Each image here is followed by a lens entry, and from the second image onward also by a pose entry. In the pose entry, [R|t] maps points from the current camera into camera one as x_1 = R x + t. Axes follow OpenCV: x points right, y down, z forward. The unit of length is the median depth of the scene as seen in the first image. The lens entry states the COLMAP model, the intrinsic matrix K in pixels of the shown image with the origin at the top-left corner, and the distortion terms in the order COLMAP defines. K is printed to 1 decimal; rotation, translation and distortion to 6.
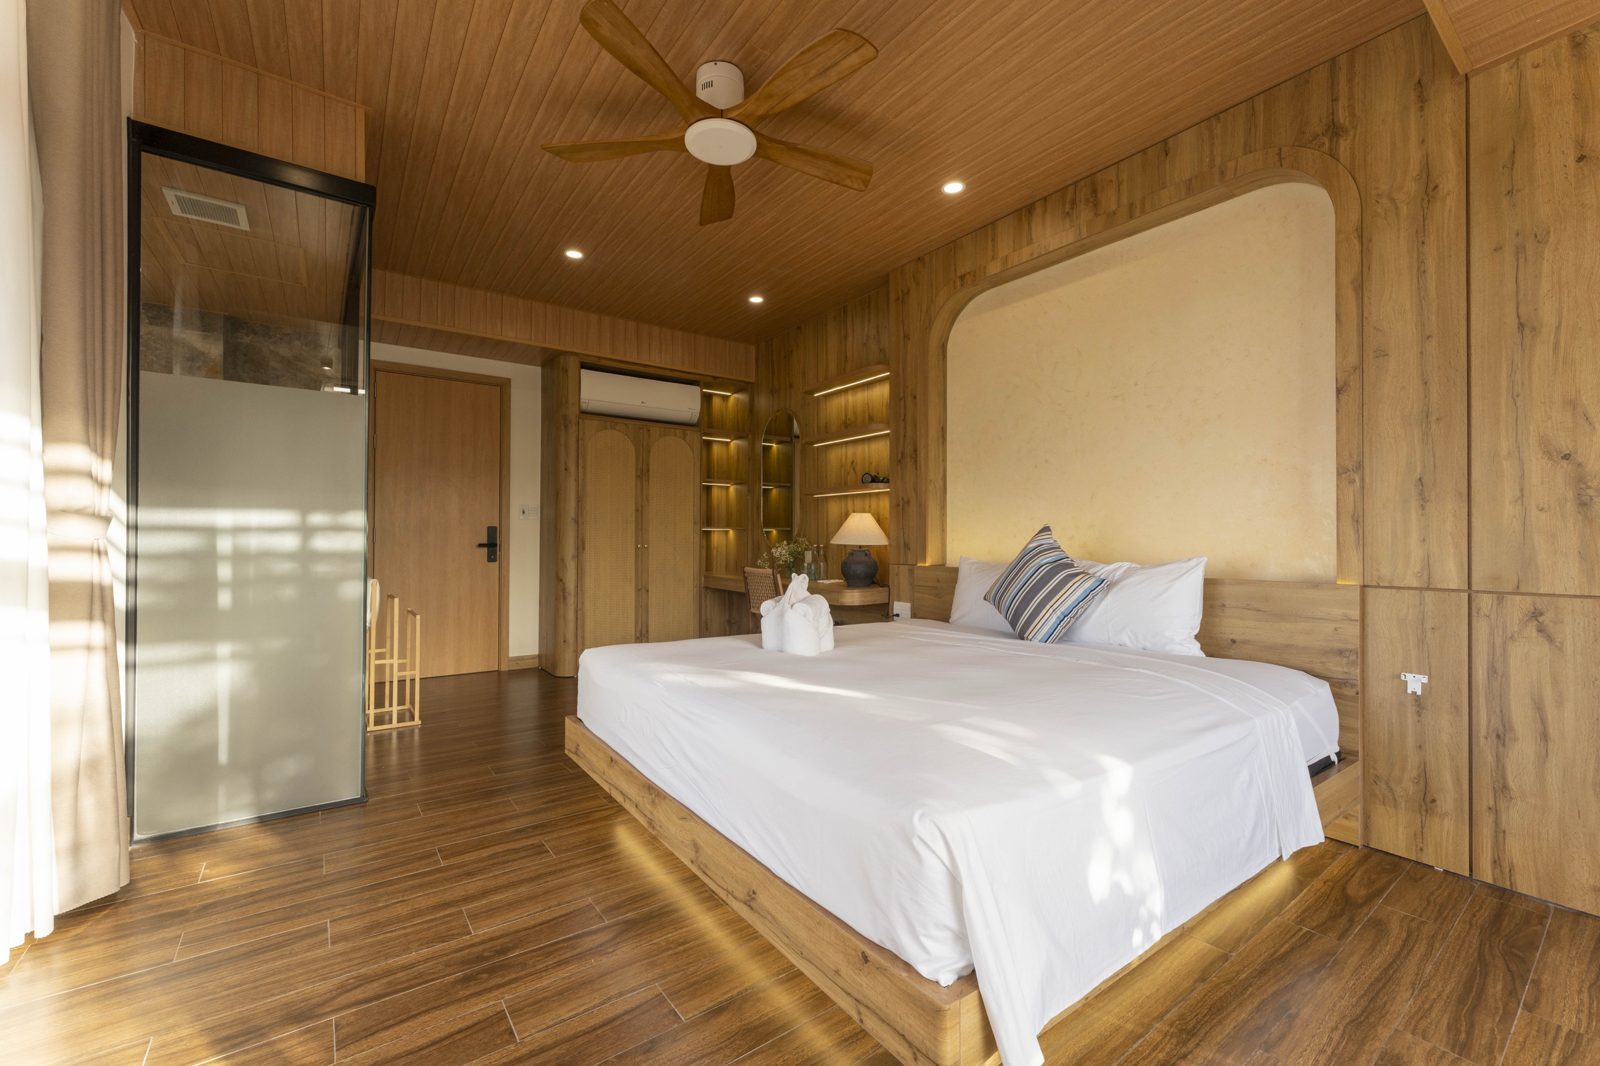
lens RADIAL K [[644.1, 0, 794.4], [0, 644.1, 534.6], [0, 0, 1]] dist [0.000225, 0.000024]
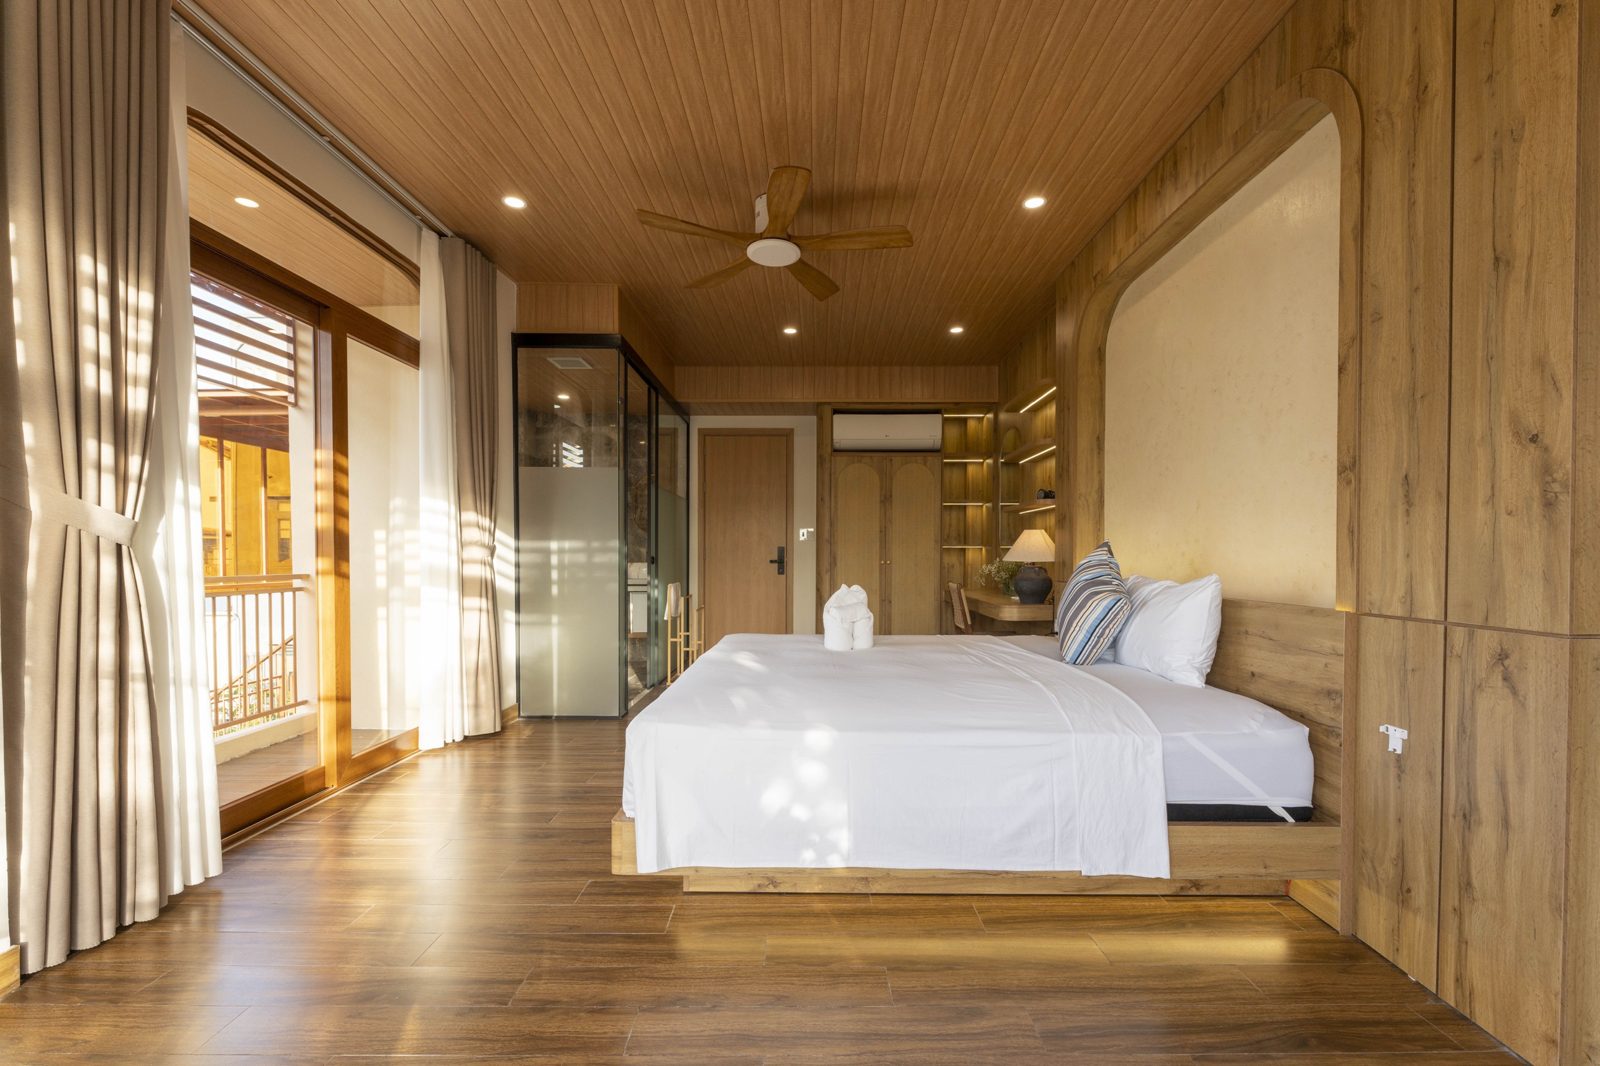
lens RADIAL K [[644.1, 0, 790.5], [0, 644.1, 567.0], [0, 0, 1]] dist [0.000225, 0.000024]
pose [[0.808327, 0.007745, -0.588683, 0.810147], [0.006027, 0.999752, 0.021430, 0.001280], [0.588703, -0.020871, 0.808080, -0.057648]]
